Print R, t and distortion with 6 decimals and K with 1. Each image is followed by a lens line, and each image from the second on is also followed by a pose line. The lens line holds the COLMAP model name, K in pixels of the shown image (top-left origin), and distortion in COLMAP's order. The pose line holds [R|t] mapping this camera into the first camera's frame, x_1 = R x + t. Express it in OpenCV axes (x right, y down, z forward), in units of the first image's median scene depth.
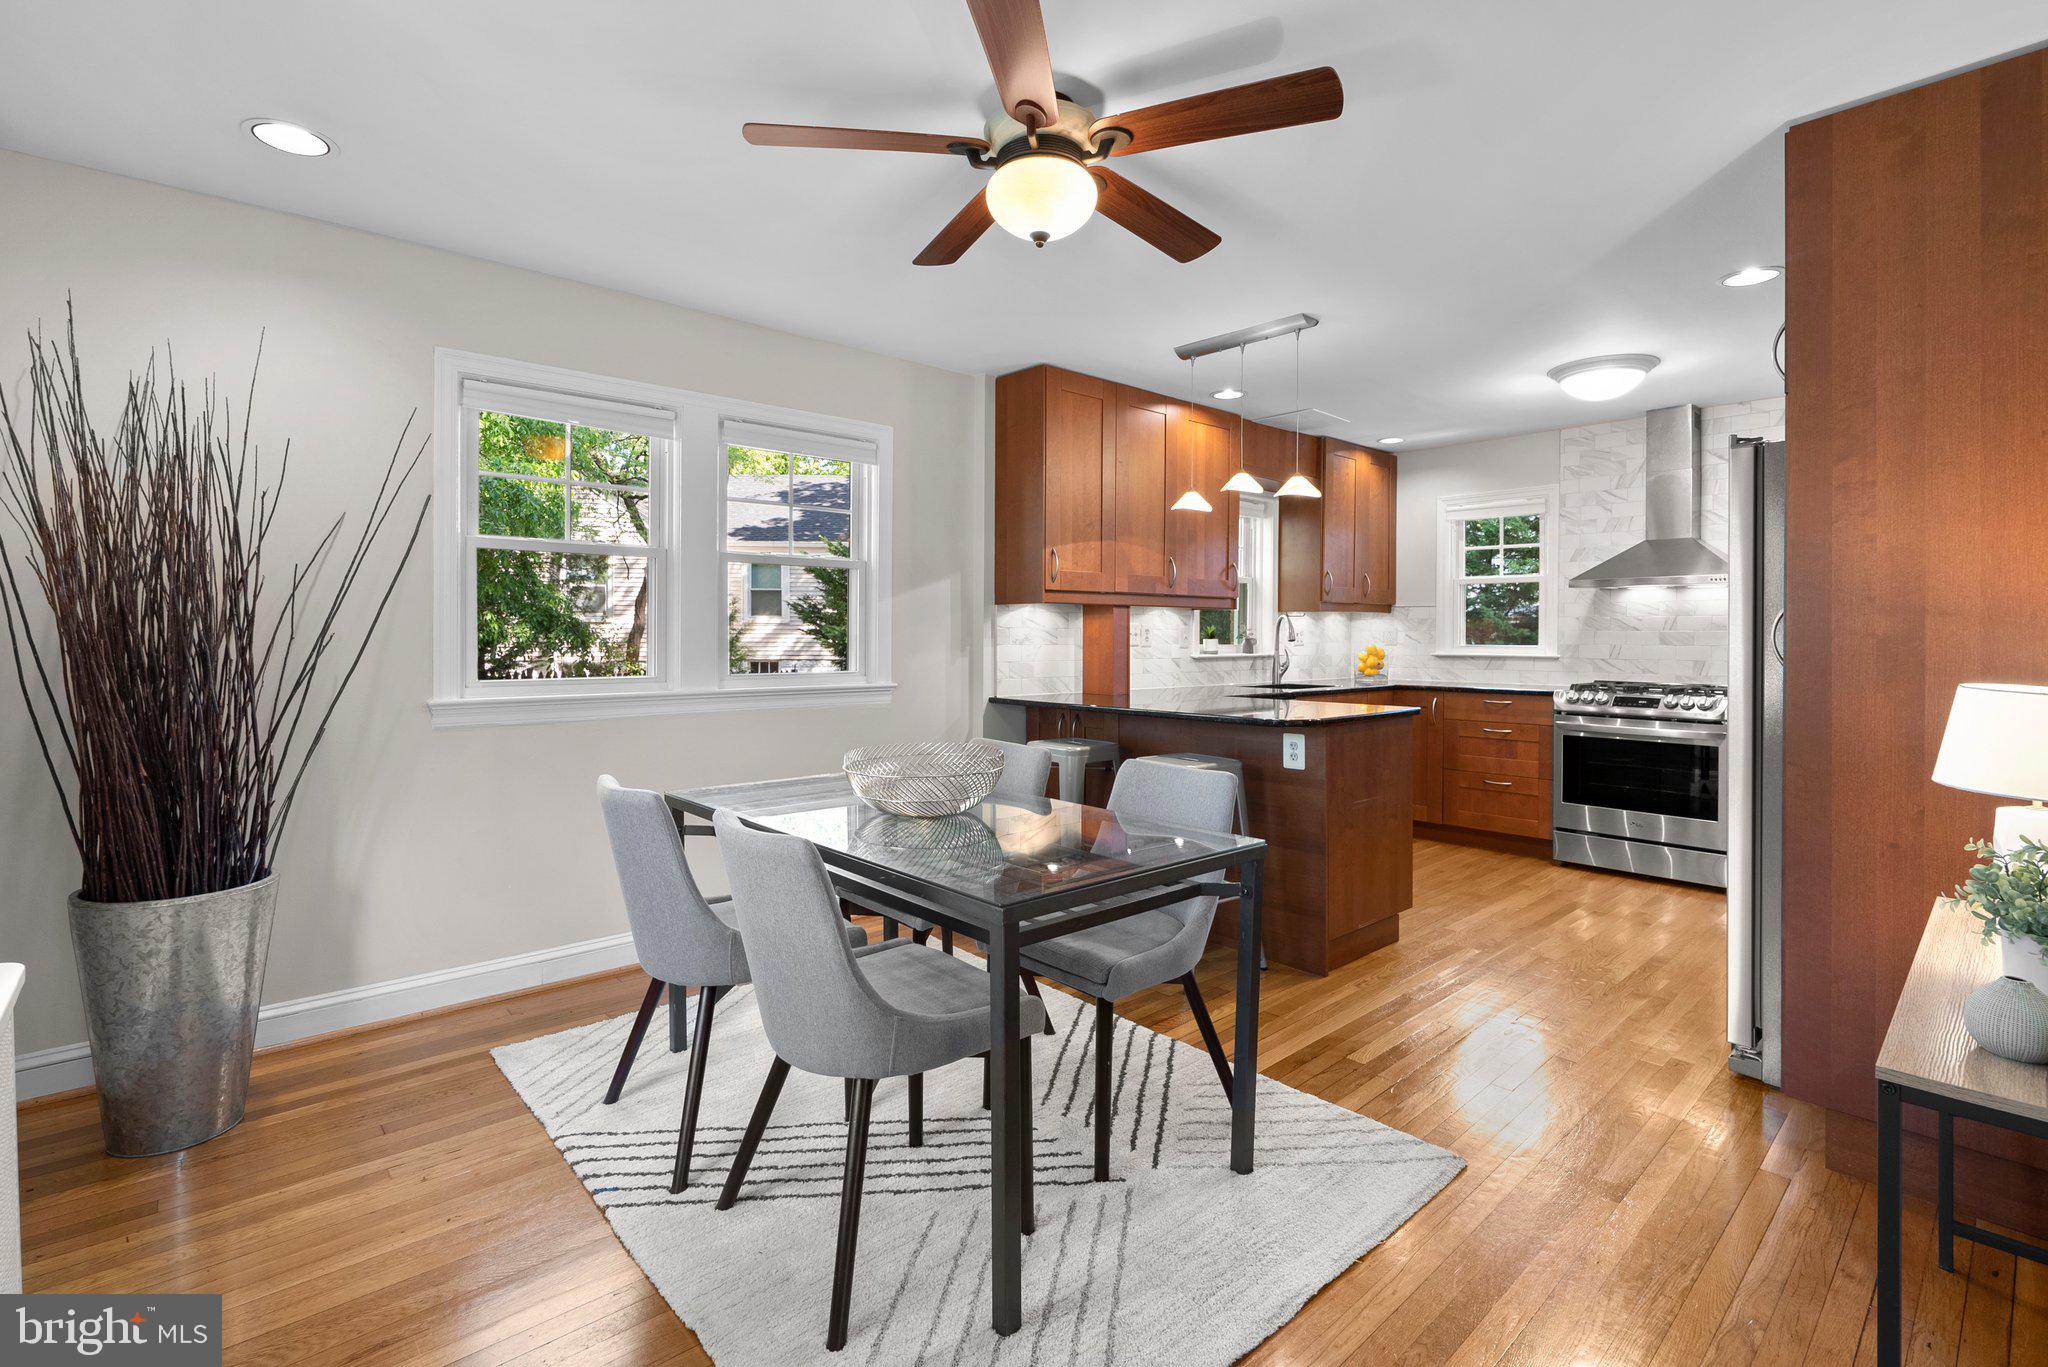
lens RADIAL K [[941.8, 0, 1023.3], [0, 941.8, 640.7], [0, 0, 1]] dist [-0.000157, 0.000079]
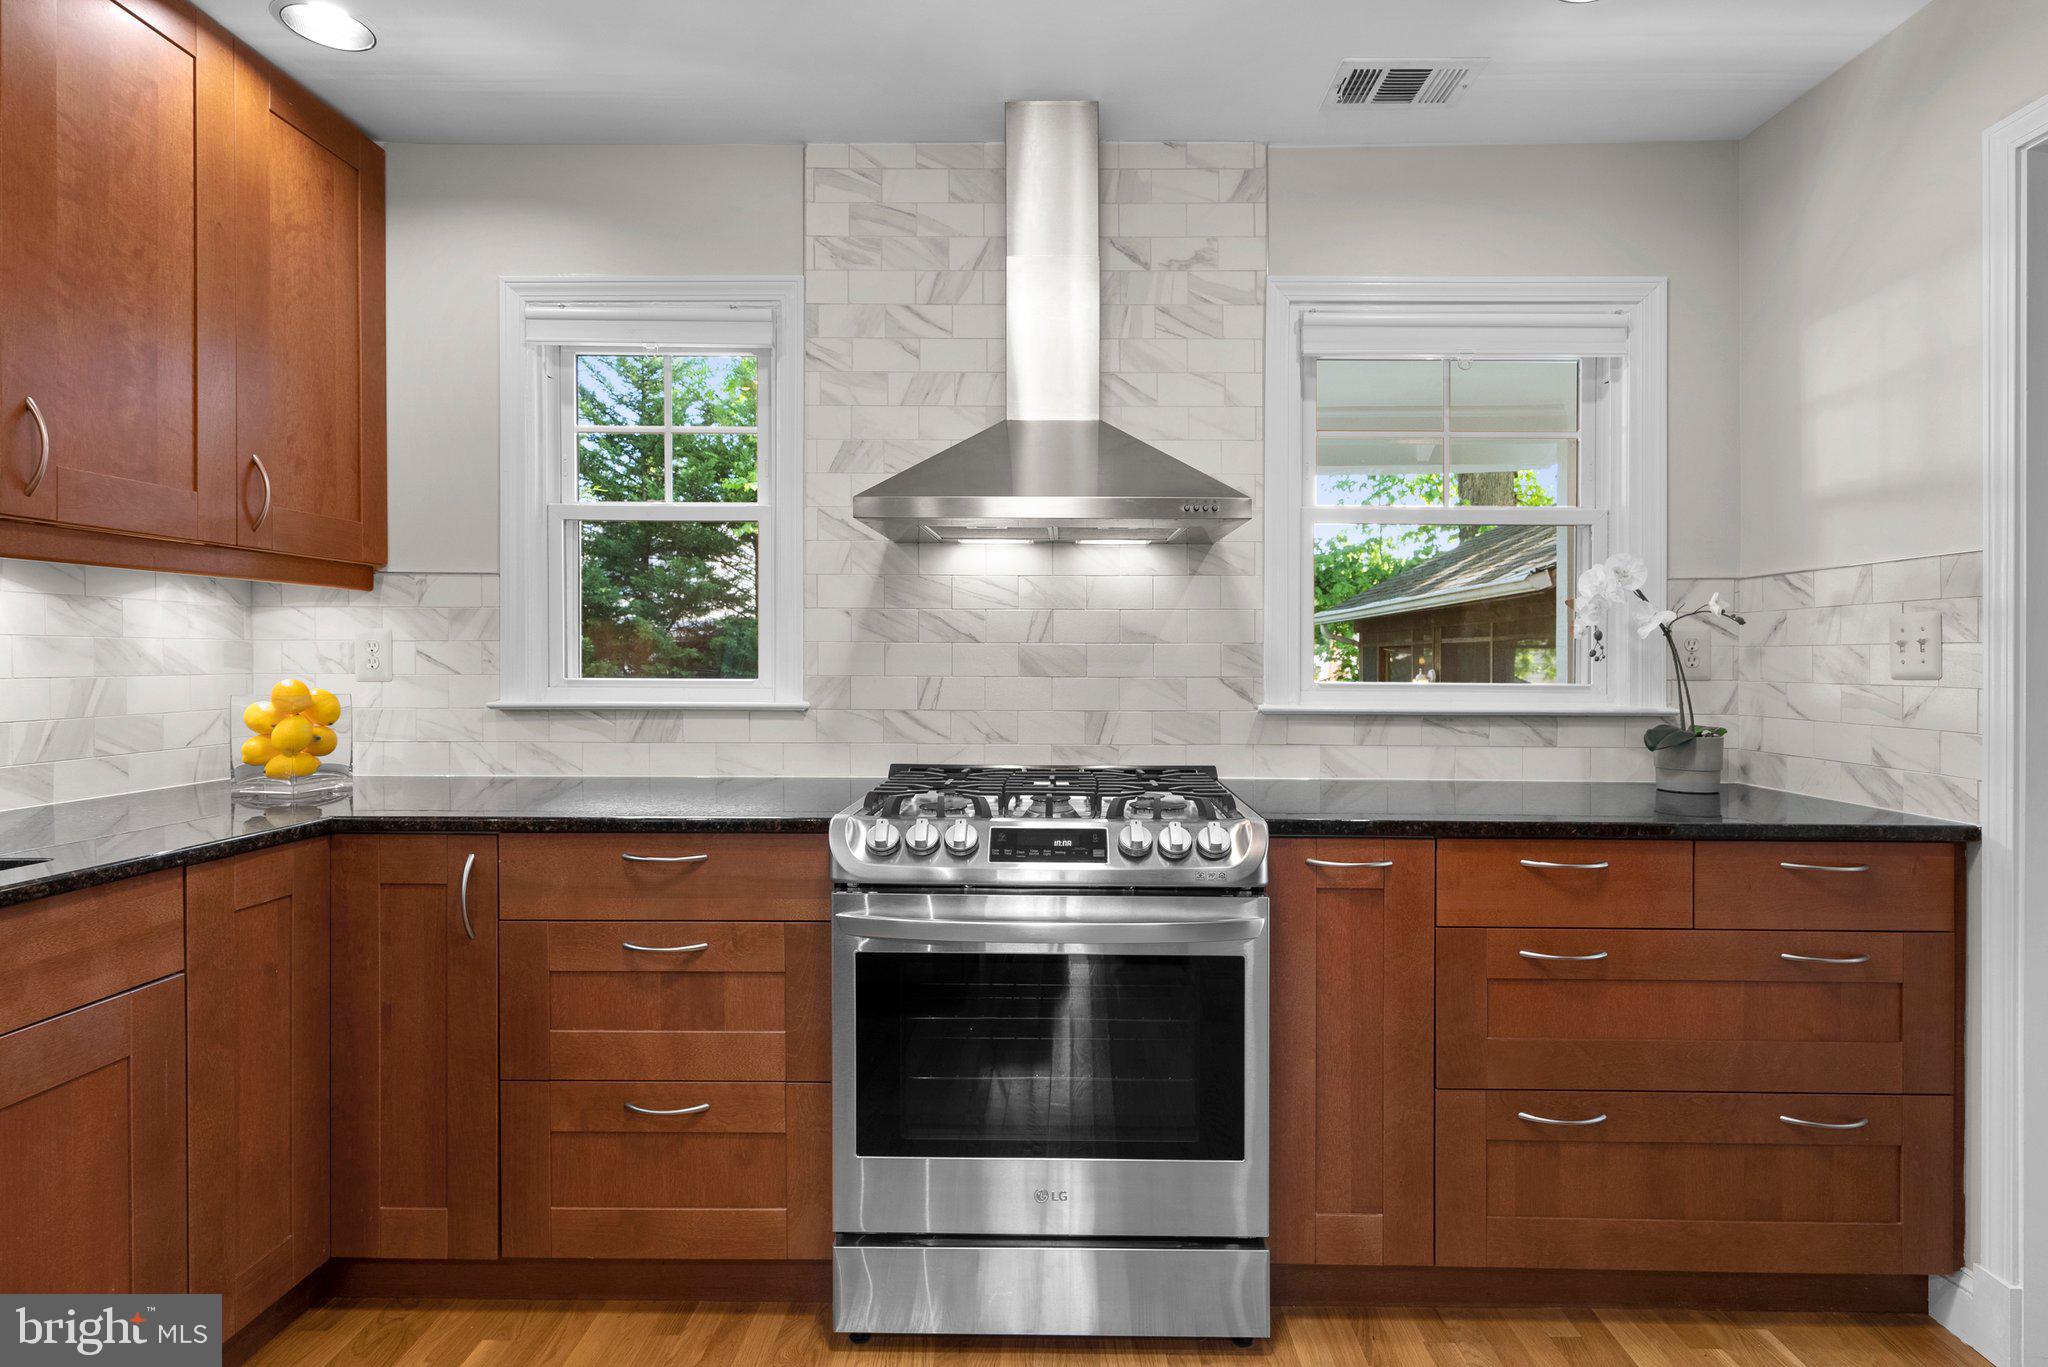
lens RADIAL K [[1046.4, 0, 1064.5], [0, 1046.4, 686.9], [0, 0, 1]] dist [-0.000621, 0.001604]
pose [[0.668546, -0.019016, 0.743427, 0.315628], [0.002837, 0.999731, 0.023021, -0.001396], [-0.743665, -0.013281, 0.668420, 0.631377]]
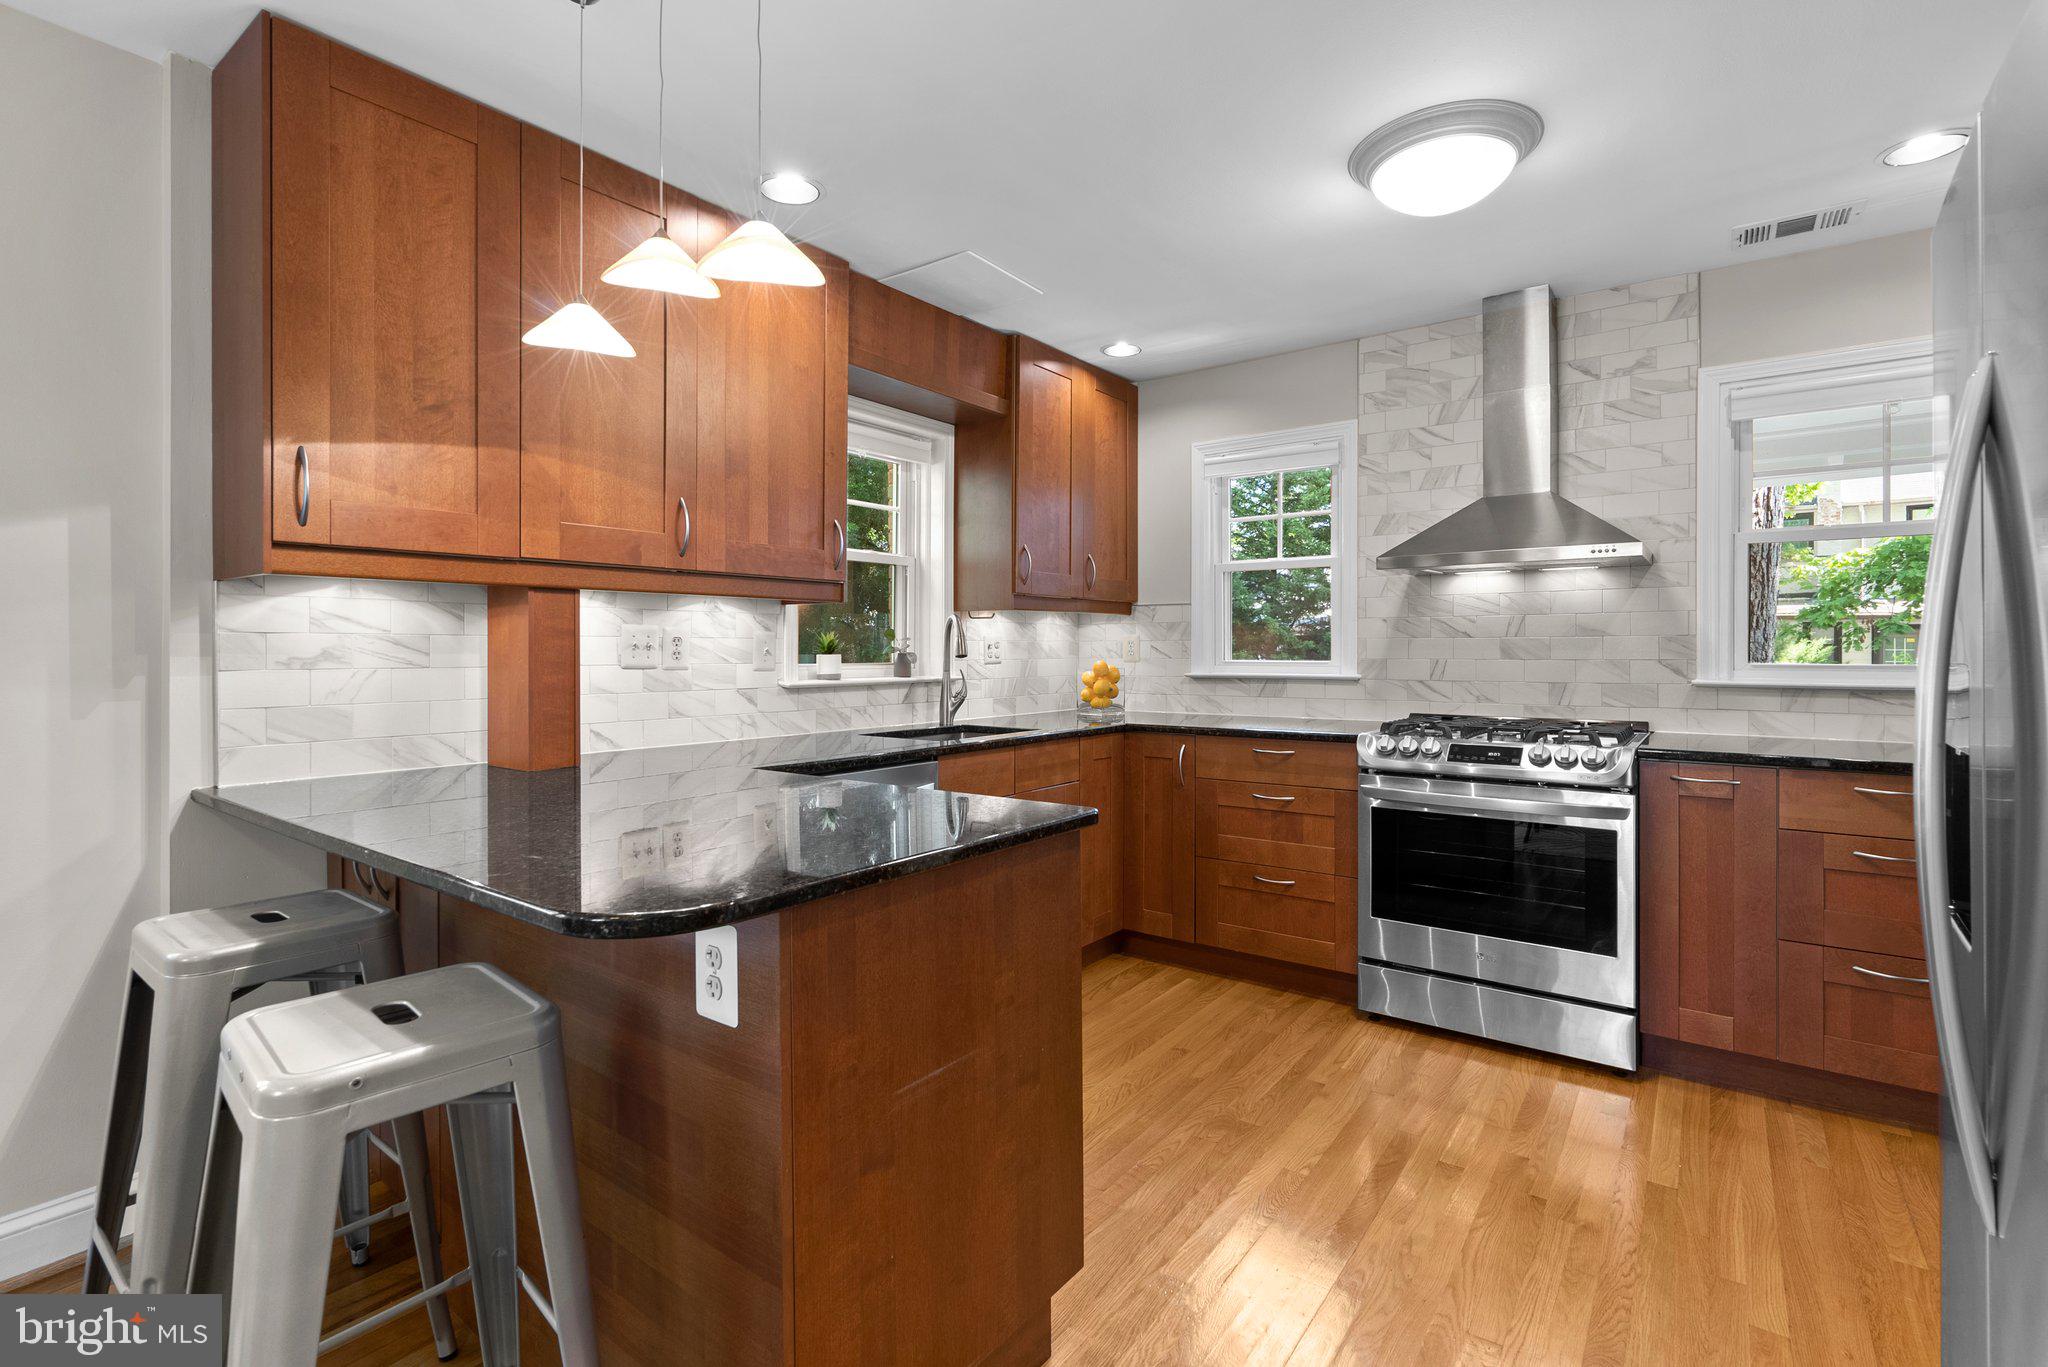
lens RADIAL K [[951.7, 0, 1013.0], [0, 951.7, 651.6], [0, 0, 1]] dist [-0.002158, 0.001013]
pose [[0.982427, -0.006003, 0.186548, 0.205632], [0.006973, 0.999965, -0.004547, 0.000004], [-0.186515, 0.005768, 0.982435, 0.390706]]
